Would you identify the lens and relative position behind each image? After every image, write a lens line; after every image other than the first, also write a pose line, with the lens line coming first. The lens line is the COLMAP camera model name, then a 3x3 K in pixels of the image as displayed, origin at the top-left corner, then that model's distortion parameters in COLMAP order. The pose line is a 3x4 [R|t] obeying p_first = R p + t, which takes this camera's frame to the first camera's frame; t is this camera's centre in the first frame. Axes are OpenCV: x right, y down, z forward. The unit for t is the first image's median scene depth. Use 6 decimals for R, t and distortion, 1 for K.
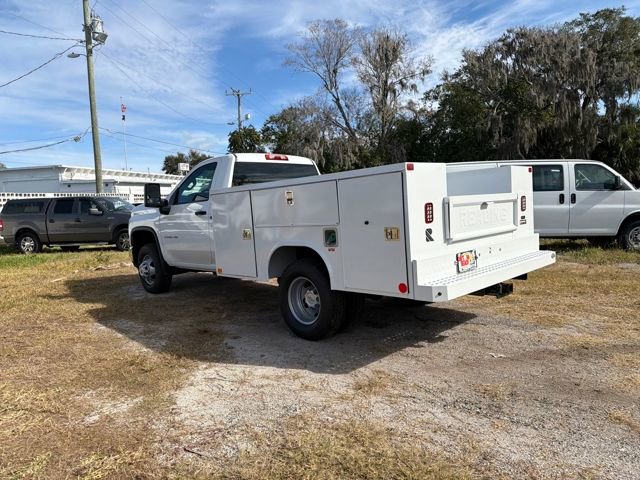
lens RADIAL K [[454.2, 0, 316.6], [0, 454.2, 239.3], [0, 0, 1]] dist [0.052011, -0.065320]
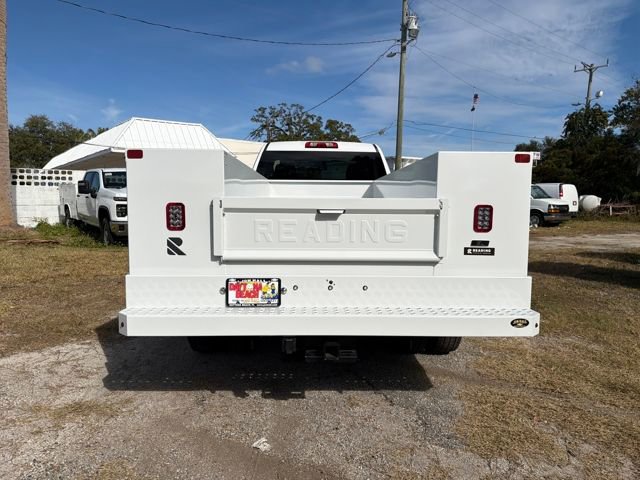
lens RADIAL K [[450.9, 0, 320.0], [0, 450.9, 240.0], [0, 0, 1]] dist [0.069156, -0.083506]
pose [[0.728082, 0.116902, -0.675448, 0.563006], [-0.100169, 0.992918, 0.063873, -0.055464], [0.678131, 0.021154, 0.734636, 0.378154]]
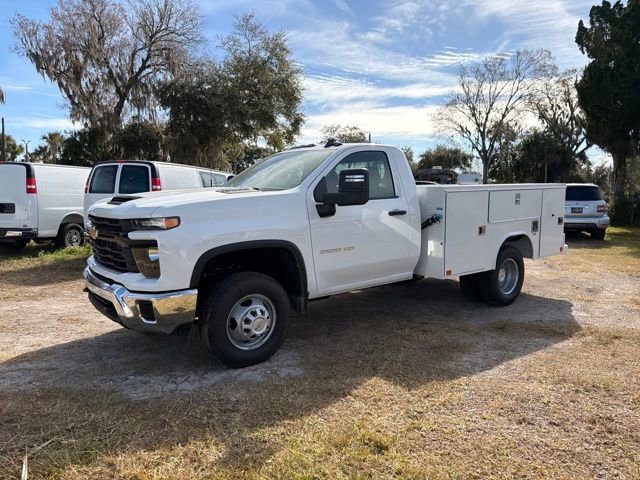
lens RADIAL K [[453.1, 0, 317.4], [0, 453.1, 234.5], [0, 0, 1]] dist [0.056970, -0.070577]
pose [[0.125473, -0.046960, 0.990985, -1.087789], [0.071285, 0.996724, 0.038207, -0.060651], [-0.989533, 0.065848, 0.128410, 1.048516]]
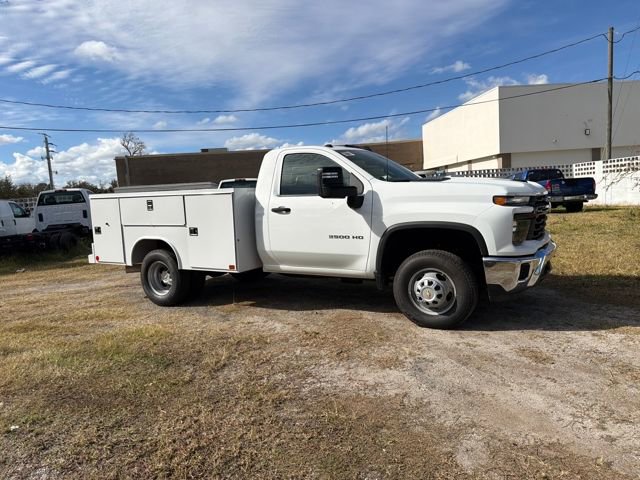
lens RADIAL K [[454.2, 0, 316.6], [0, 454.2, 239.3], [0, 0, 1]] dist [0.052011, -0.065320]
pose [[-0.958868, 0.125615, -0.254546, 0.155508], [0.079467, 0.979688, 0.184112, -0.191228], [0.272503, 0.156311, -0.949373, 2.132867]]
